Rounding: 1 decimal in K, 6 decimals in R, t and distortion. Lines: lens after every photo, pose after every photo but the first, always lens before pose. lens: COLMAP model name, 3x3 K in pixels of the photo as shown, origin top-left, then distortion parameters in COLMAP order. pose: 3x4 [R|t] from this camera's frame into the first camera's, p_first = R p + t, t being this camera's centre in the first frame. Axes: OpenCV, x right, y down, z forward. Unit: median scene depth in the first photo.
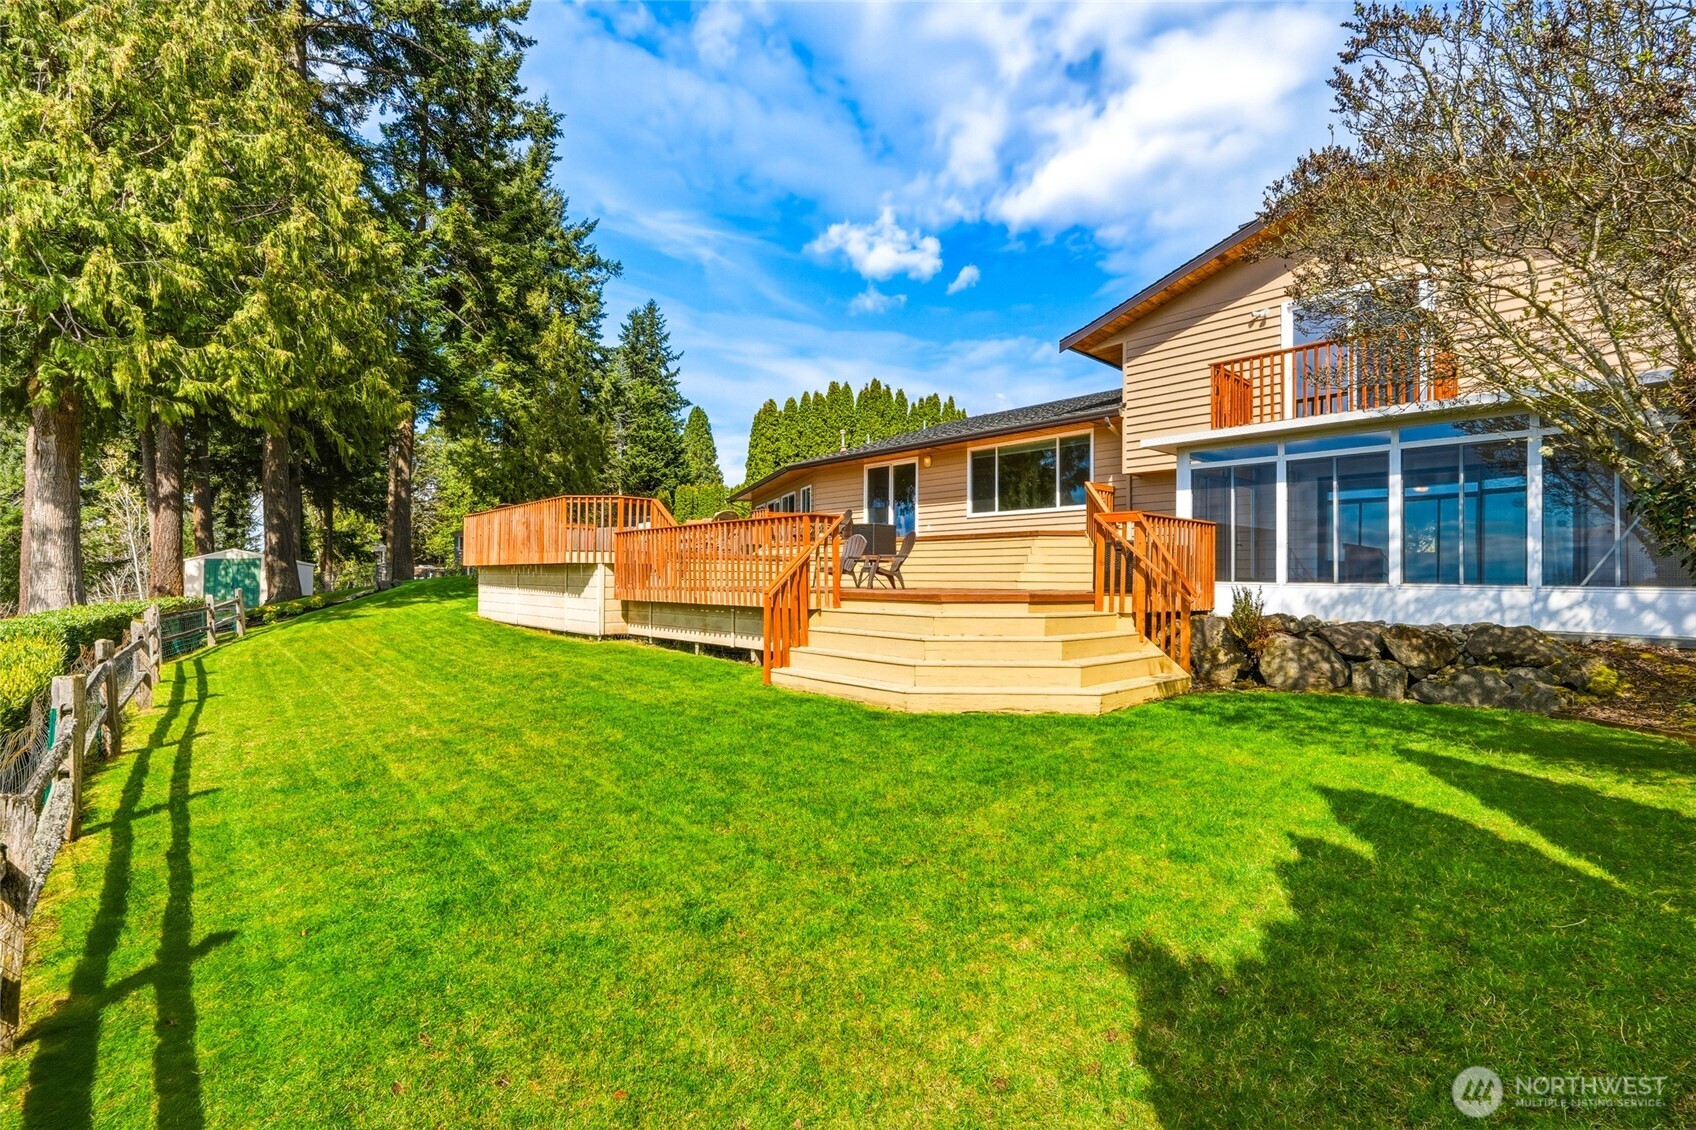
lens RADIAL K [[746.2, 0, 843.5], [0, 746.2, 558.7], [0, 0, 1]] dist [0.002099, 0.000465]
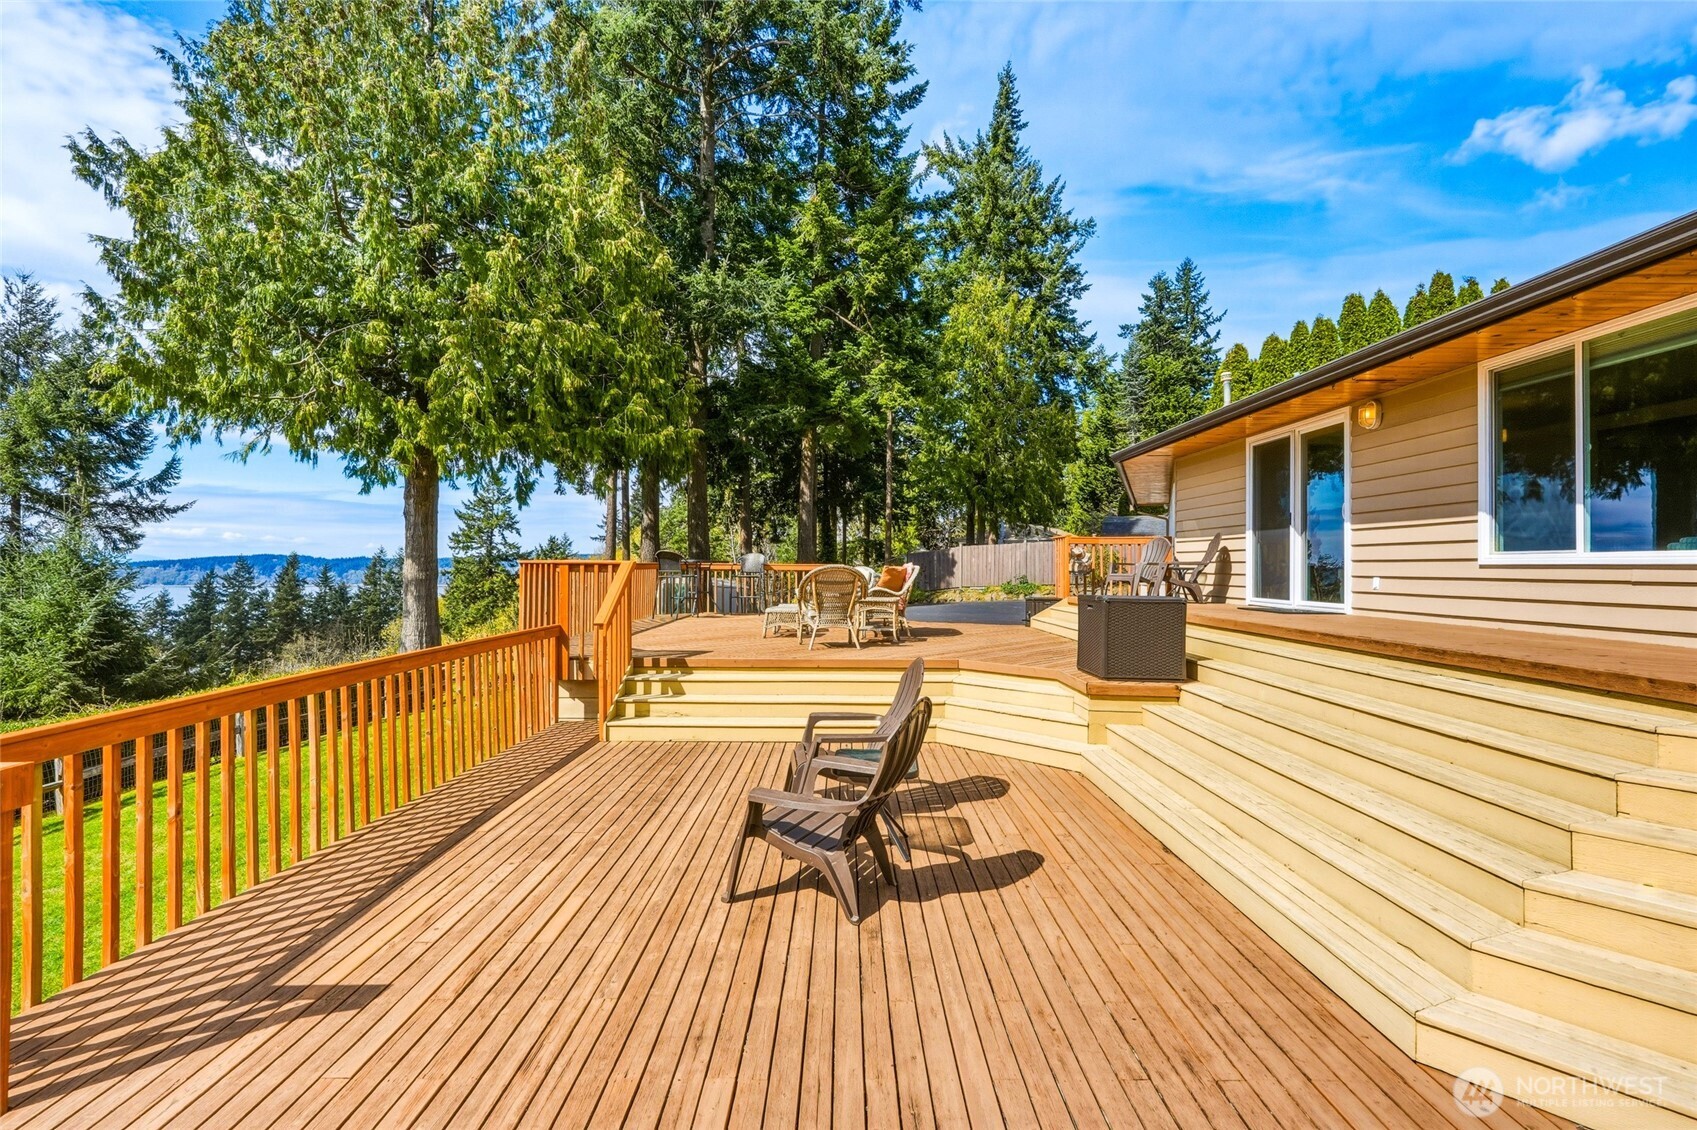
lens RADIAL K [[746.6, 0, 844.0], [0, 746.6, 558.7], [0, 0, 1]] dist [0.002099, 0.000465]
pose [[0.743829, -0.006874, -0.668335, 0.099745], [0.015066, 0.999865, 0.006484, -0.036150], [0.668200, -0.014892, 0.743832, 0.304877]]
